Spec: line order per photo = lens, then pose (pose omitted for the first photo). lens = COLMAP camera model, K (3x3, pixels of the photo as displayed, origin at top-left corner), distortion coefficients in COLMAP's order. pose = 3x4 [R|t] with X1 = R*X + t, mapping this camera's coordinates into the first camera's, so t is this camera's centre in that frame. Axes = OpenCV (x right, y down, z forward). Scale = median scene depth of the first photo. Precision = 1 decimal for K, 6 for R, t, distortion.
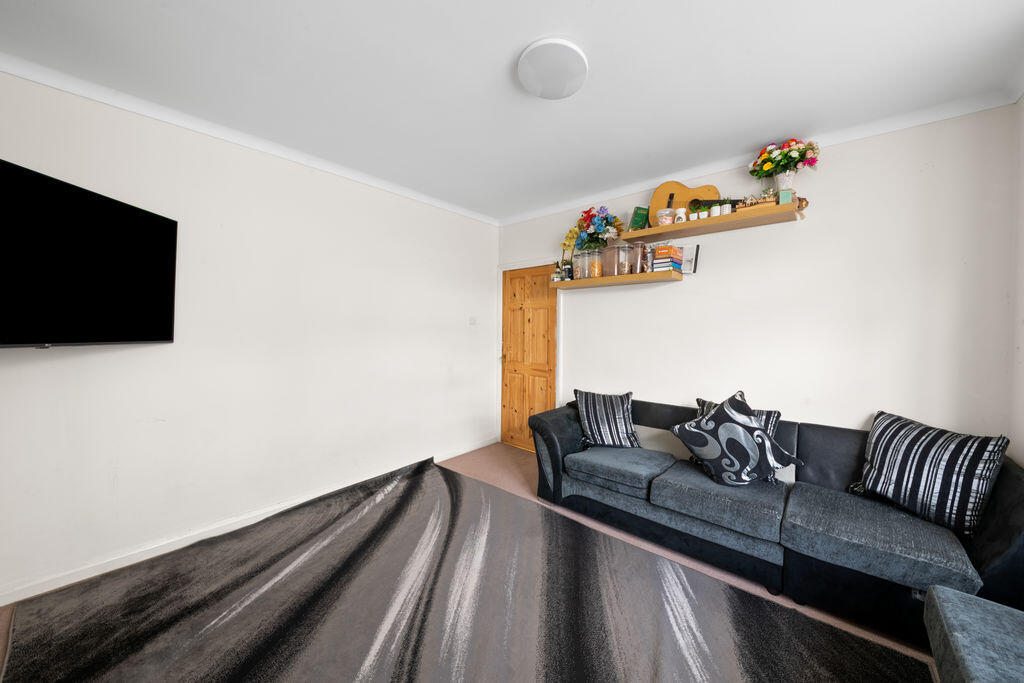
lens RADIAL K [[361.8, 0, 516.6], [0, 361.8, 334.0], [0, 0, 1]] dist [0.029881, -0.019081]
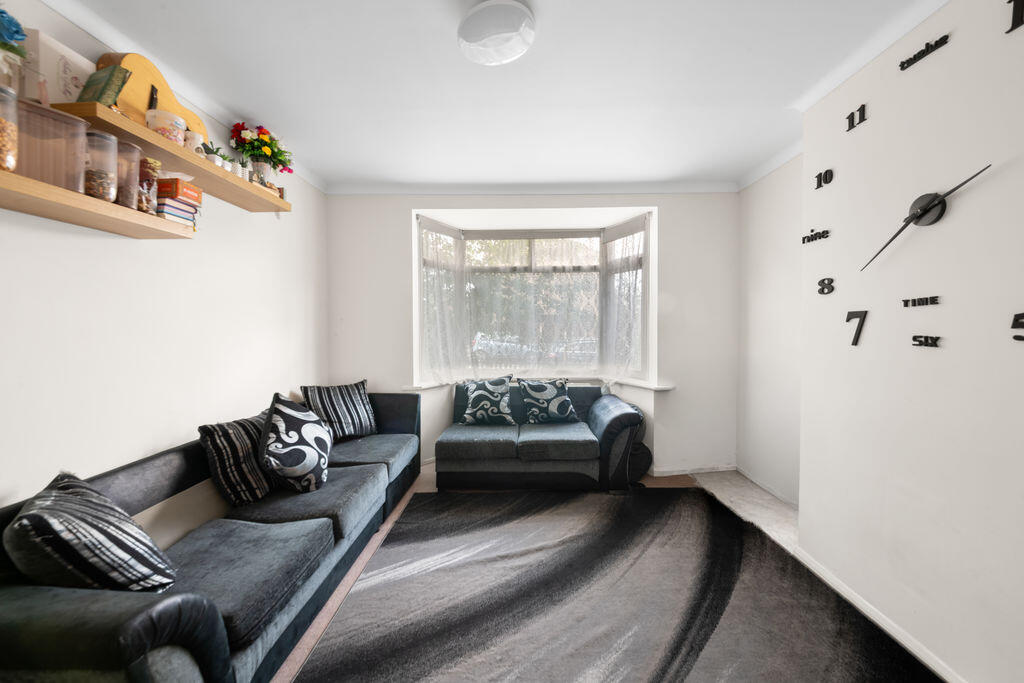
lens RADIAL K [[361.8, 0, 516.6], [0, 361.8, 334.0], [0, 0, 1]] dist [0.029881, -0.019081]
pose [[-0.635704, -0.022661, 0.771600, -0.603601], [0.010838, 0.999208, 0.038276, -0.023028], [-0.771857, 0.032695, -0.634955, 1.475913]]
